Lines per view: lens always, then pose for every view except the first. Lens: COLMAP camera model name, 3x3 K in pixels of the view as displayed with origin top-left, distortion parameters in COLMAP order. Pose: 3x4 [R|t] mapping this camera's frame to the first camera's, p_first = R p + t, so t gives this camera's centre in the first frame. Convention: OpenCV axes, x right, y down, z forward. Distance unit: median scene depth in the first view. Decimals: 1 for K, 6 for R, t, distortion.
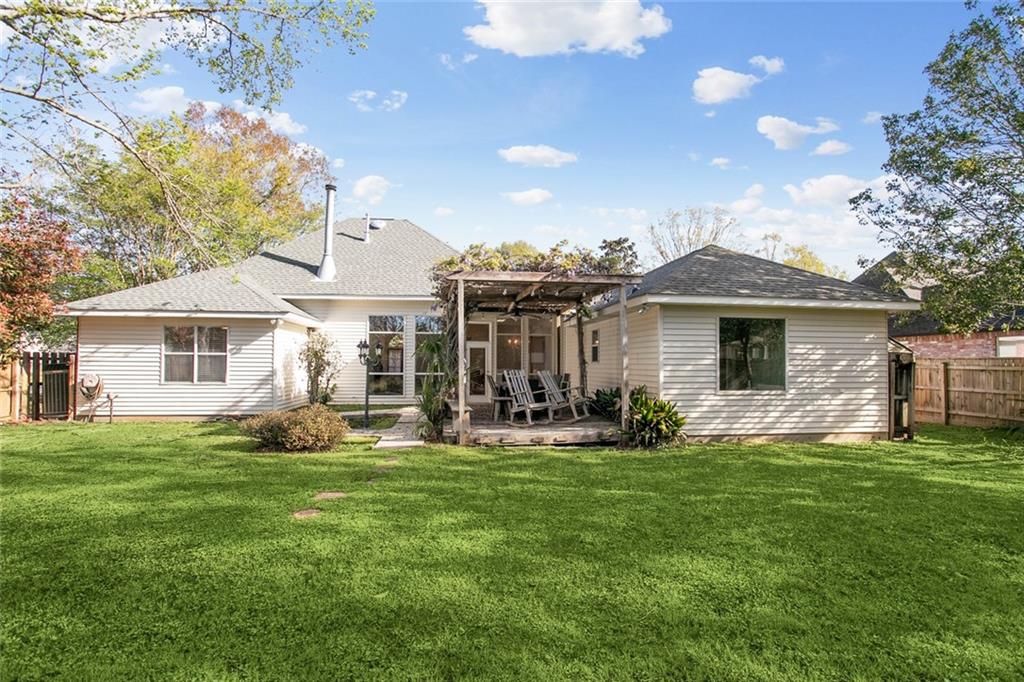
lens RADIAL K [[488.4, 0, 512.0], [0, 488.4, 341.0], [0, 0, 1]] dist [-0.002220, 0.000316]
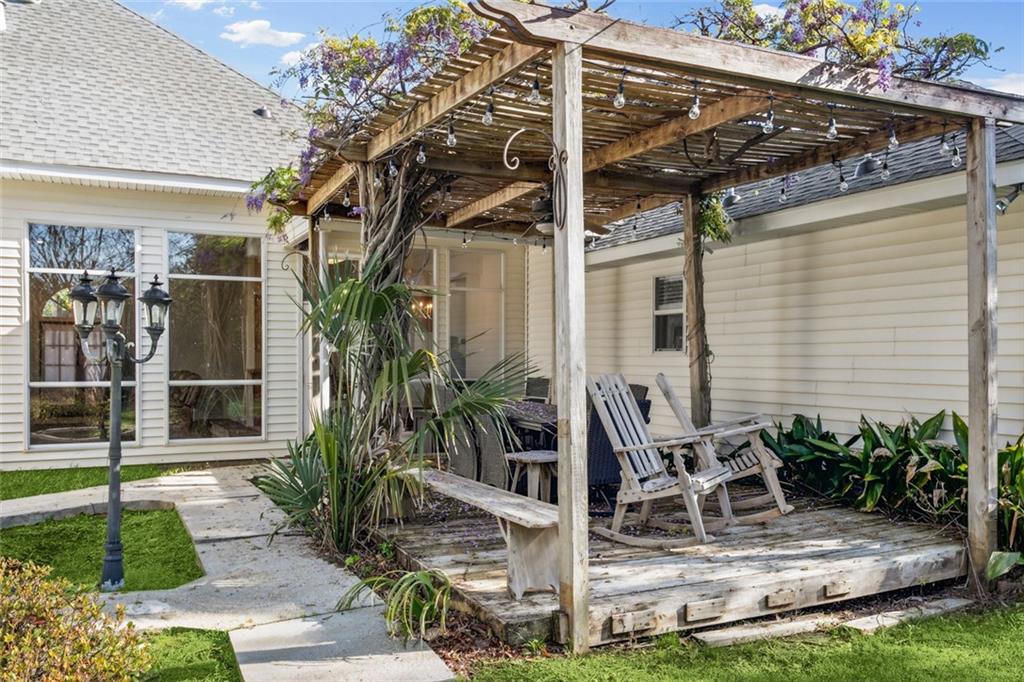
lens RADIAL K [[836.8, 0, 512.0], [0, 836.8, 341.0], [0, 0, 1]] dist [0.005931, 0.004428]
pose [[0.948094, 0.004872, 0.317953, -0.221314], [-0.013574, 0.999591, 0.025159, 0.022036], [-0.317701, -0.028169, 0.947772, 0.440289]]
